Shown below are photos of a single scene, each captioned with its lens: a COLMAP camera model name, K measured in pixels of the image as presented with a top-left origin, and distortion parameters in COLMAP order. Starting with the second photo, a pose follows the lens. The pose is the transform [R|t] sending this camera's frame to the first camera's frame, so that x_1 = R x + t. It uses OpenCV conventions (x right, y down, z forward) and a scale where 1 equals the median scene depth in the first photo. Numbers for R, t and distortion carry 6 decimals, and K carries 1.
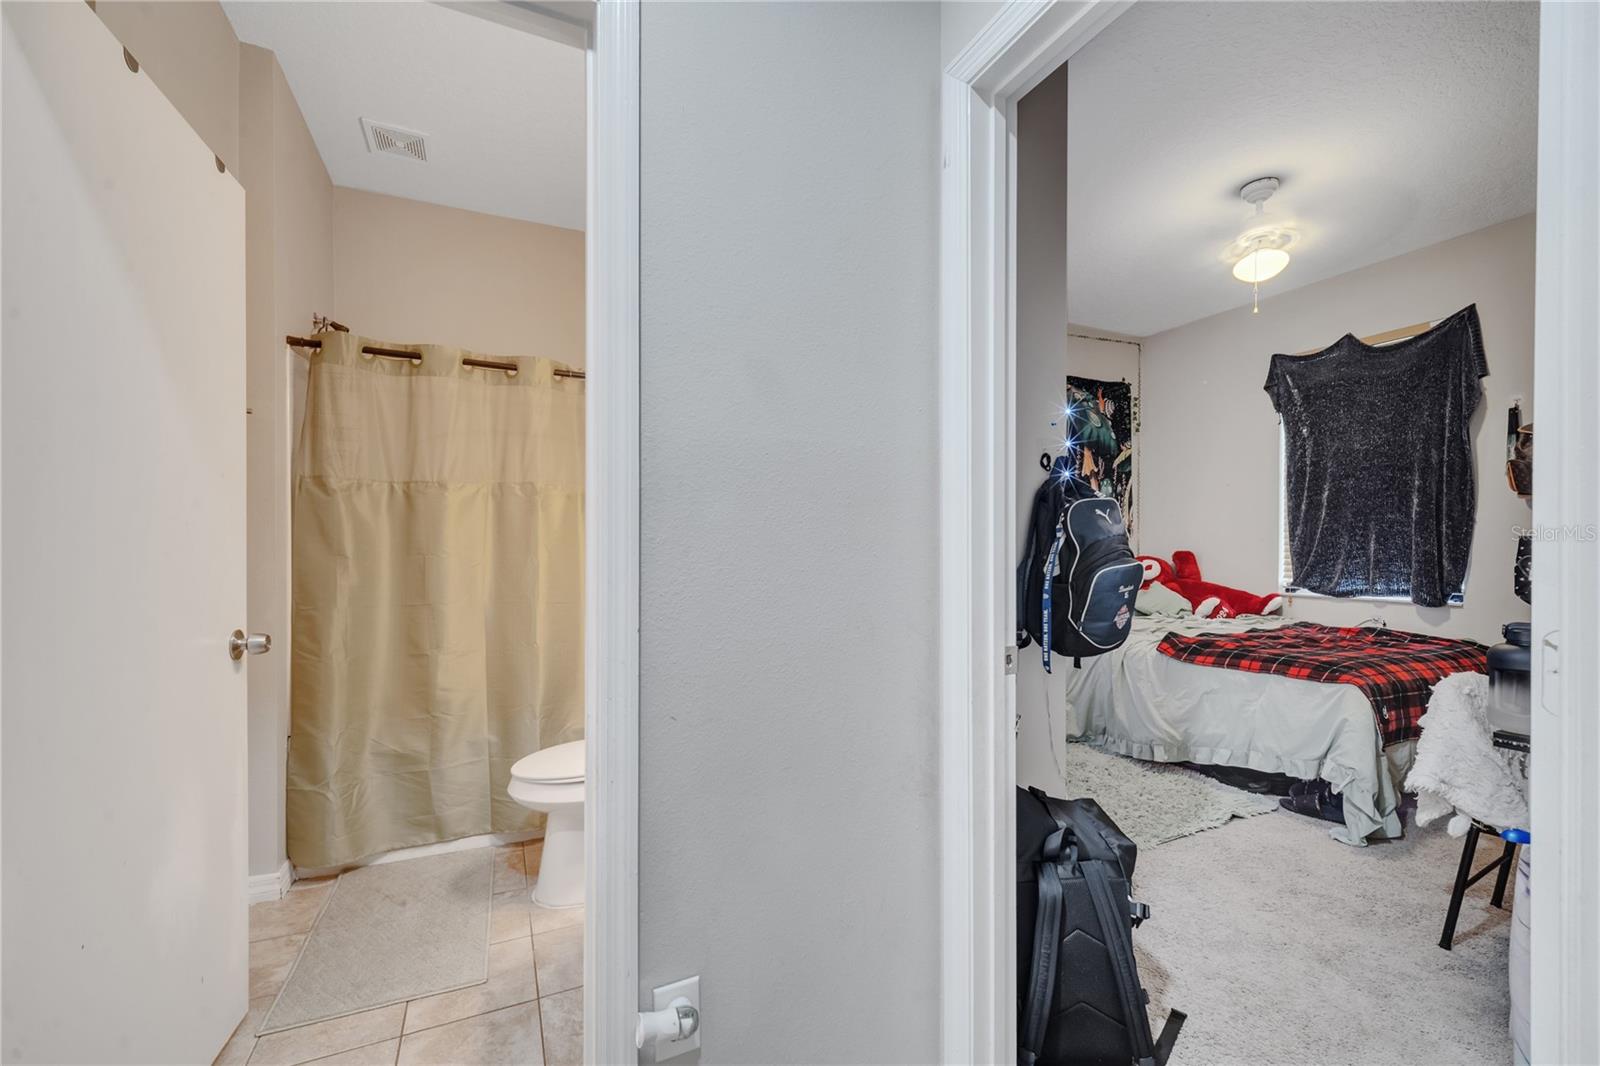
lens RADIAL K [[645.1, 0, 793.7], [0, 645.1, 549.3], [0, 0, 1]] dist [0.000643, -0.000113]
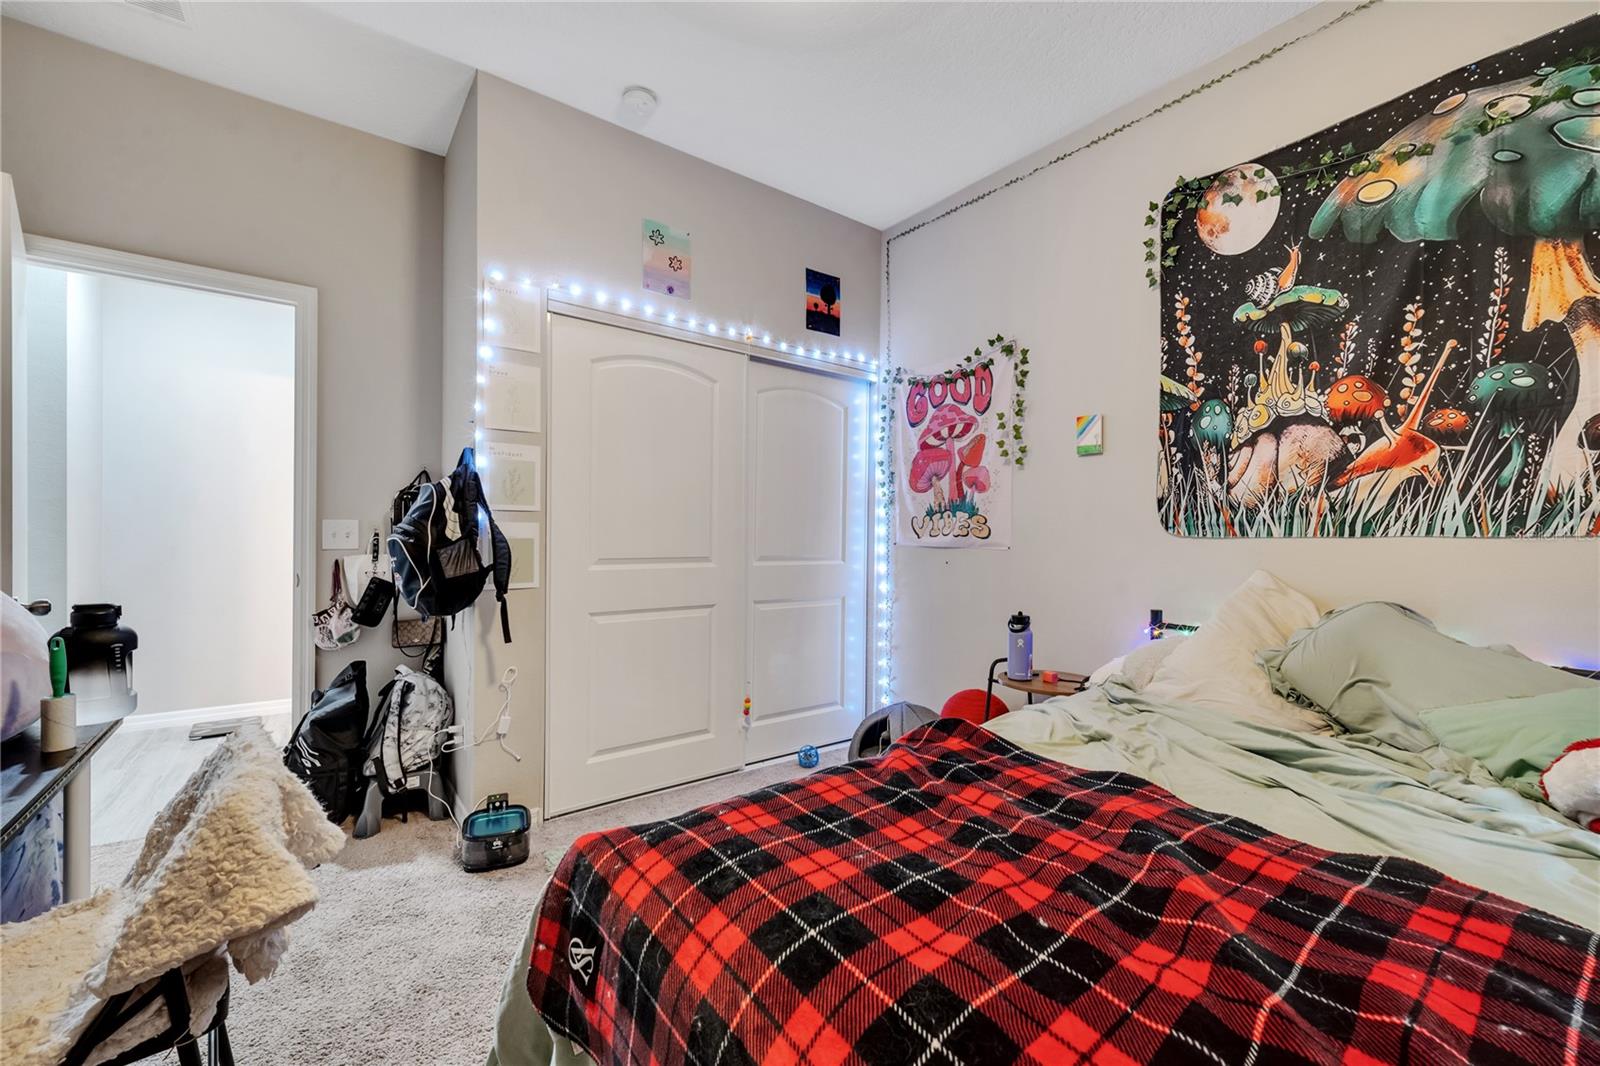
lens RADIAL K [[641.0, 0, 798.4], [0, 641.0, 536.3], [0, 0, 1]] dist [-0.002339, -0.000549]
pose [[0.216668, 0.012706, -0.976163, 0.943018], [-0.013806, 0.999855, 0.009950, -0.004021], [0.976148, 0.011321, 0.216812, 0.749159]]
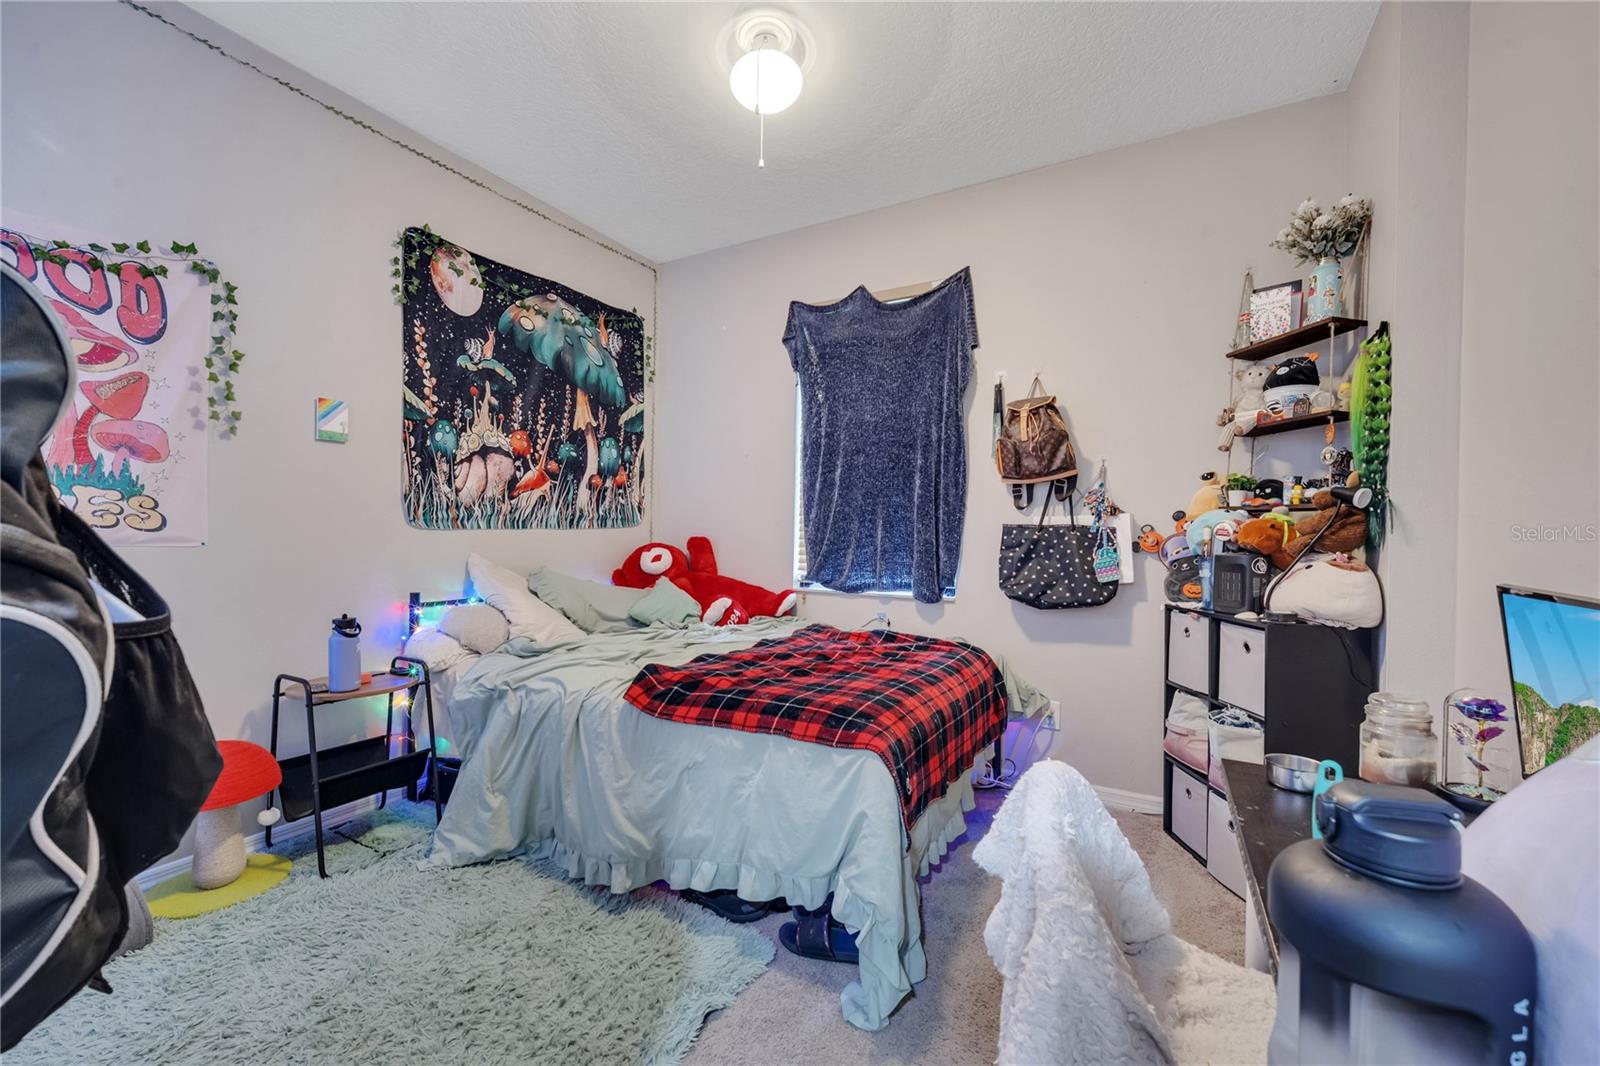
lens RADIAL K [[641.0, 0, 798.4], [0, 641.0, 536.3], [0, 0, 1]] dist [-0.002339, -0.000549]
pose [[0.805317, 0.011039, 0.592742, 0.311862], [-0.013374, 0.999910, -0.000452, 0.000856], [-0.592694, -0.007563, 0.805392, 0.387540]]
